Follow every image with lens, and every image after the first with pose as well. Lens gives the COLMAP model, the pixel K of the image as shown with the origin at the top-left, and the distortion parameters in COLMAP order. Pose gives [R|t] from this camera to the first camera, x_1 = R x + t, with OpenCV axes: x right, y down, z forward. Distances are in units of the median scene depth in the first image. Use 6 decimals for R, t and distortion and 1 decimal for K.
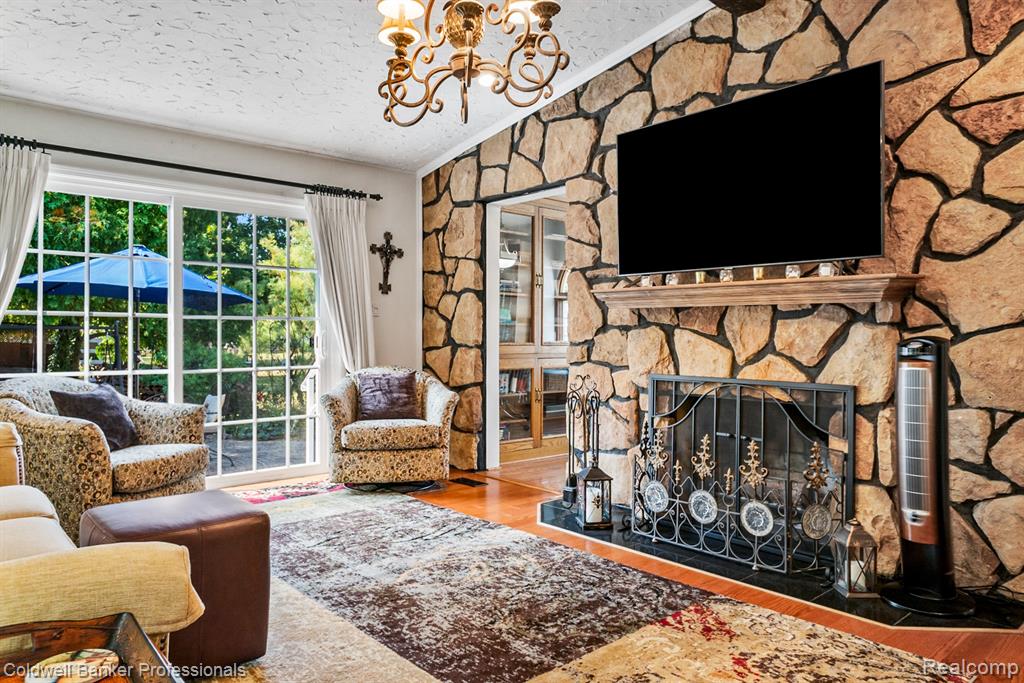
lens RADIAL K [[707.1, 0, 487.6], [0, 707.1, 330.0], [0, 0, 1]] dist [0.034957, -0.024070]
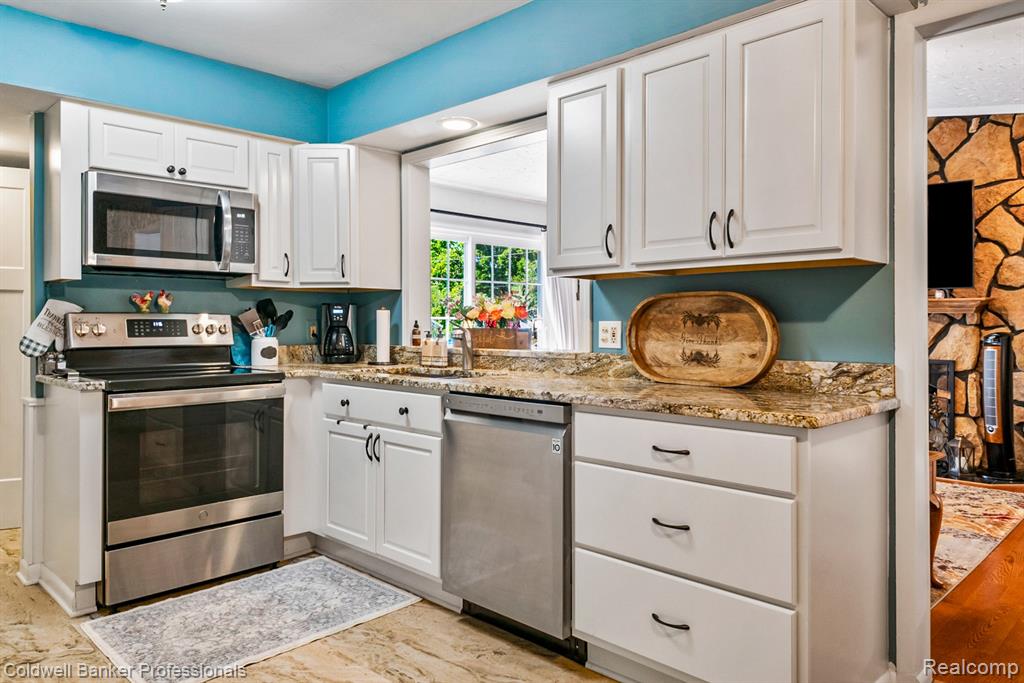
lens RADIAL K [[707.1, 0, 500.1], [0, 707.1, 317.4], [0, 0, 1]] dist [0.034957, -0.024070]
pose [[0.996698, -0.004880, 0.081052, -0.751622], [0.004879, 0.999988, 0.000207, -0.033610], [-0.081052, 0.000189, 0.996710, -0.669908]]
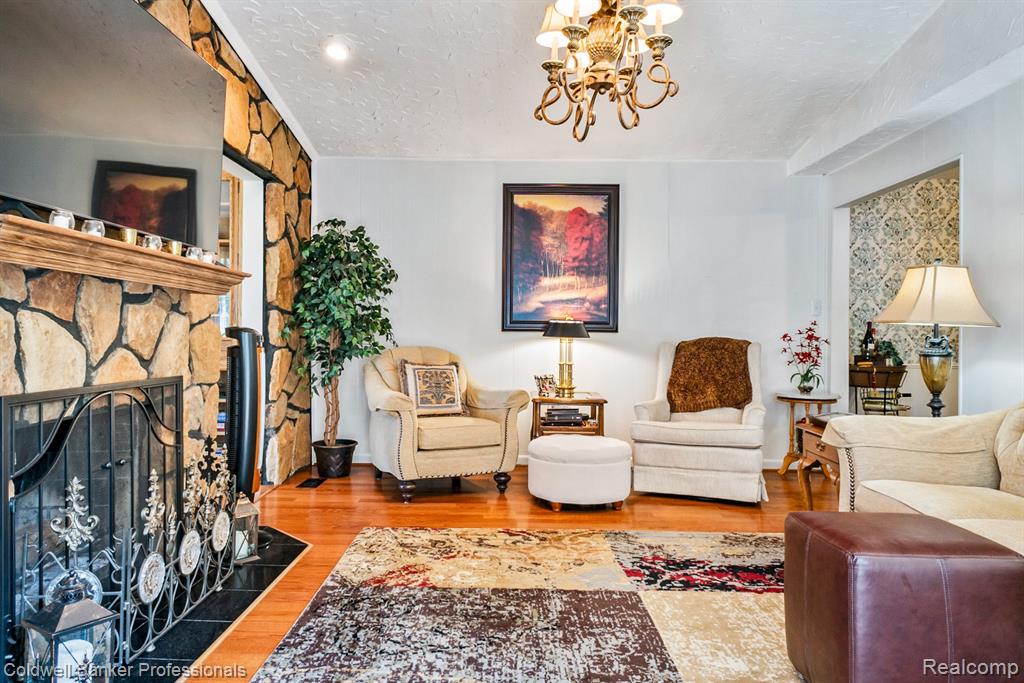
lens RADIAL K [[707.1, 0, 512.6], [0, 707.1, 339.7], [0, 0, 1]] dist [0.034957, -0.024070]
pose [[-0.764189, -0.012229, 0.644877, -0.476755], [-0.014377, 0.999895, 0.001923, 0.019420], [-0.644833, -0.007802, -0.764284, 1.472278]]
